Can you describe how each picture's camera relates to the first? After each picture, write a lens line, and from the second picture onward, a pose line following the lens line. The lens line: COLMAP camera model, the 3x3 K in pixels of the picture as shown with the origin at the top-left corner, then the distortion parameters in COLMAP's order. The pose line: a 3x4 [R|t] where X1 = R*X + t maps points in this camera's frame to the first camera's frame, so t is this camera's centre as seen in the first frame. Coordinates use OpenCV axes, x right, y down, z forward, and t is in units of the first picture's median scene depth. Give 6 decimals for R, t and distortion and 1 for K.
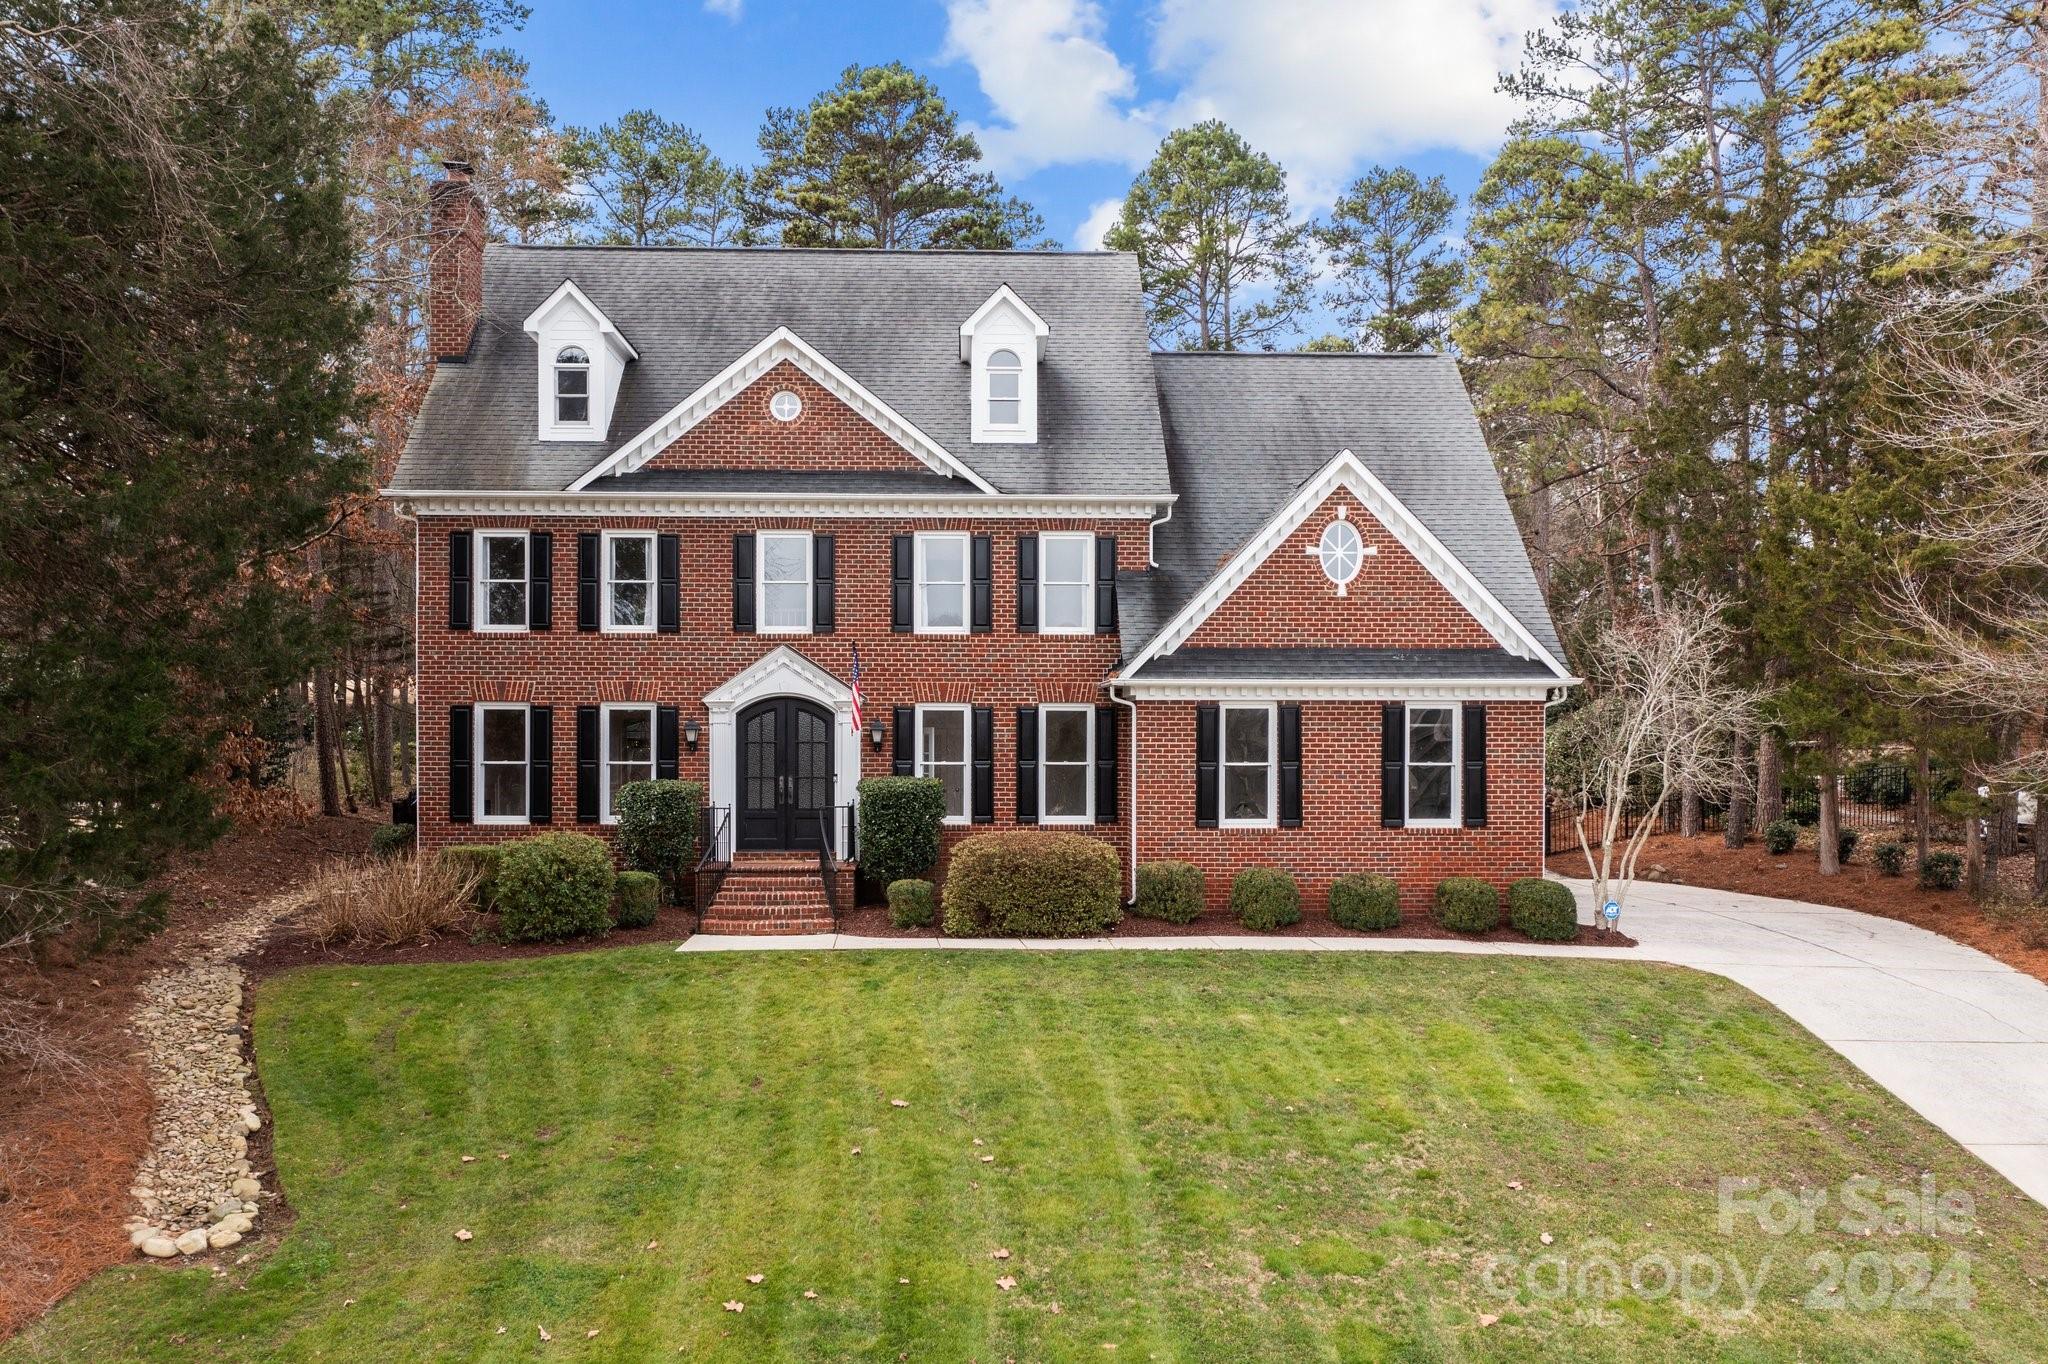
lens RADIAL K [[1685.8, 0, 1023.8], [0, 1685.8, 768.5], [0, 0, 1]] dist [-0.006537, 0.001353]
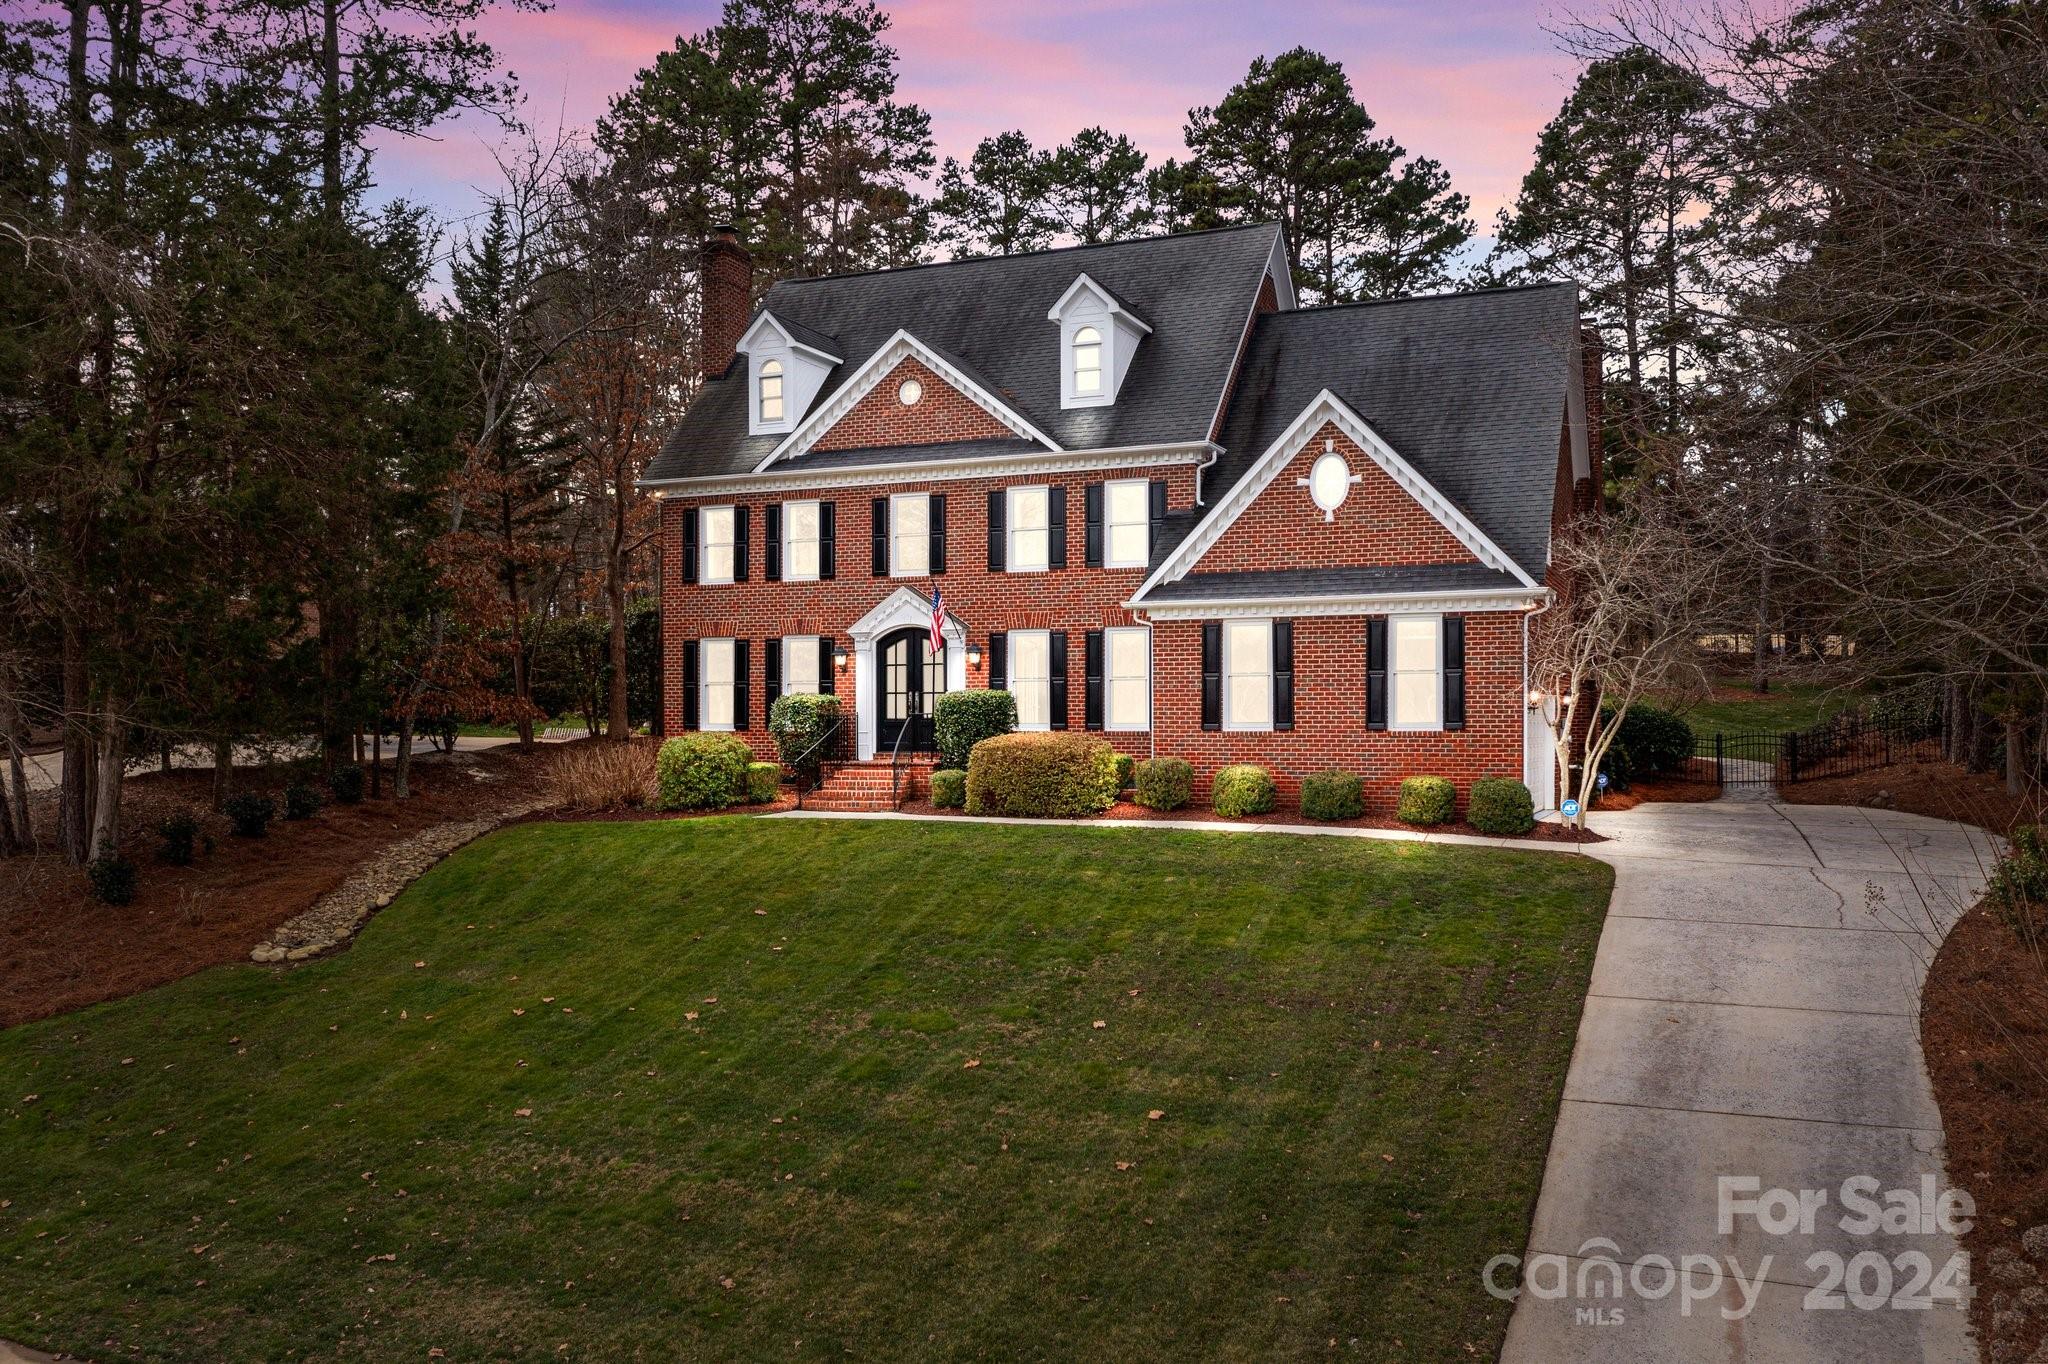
lens RADIAL K [[1705.5, 0, 1023.3], [0, 1705.5, 740.4], [0, 0, 1]] dist [0.004213, -0.002478]
pose [[0.902589, 0.000812, -0.430503, 0.474941], [-0.002121, 0.999994, -0.002562, 0.043489], [0.430498, 0.003225, 0.902586, -0.093893]]
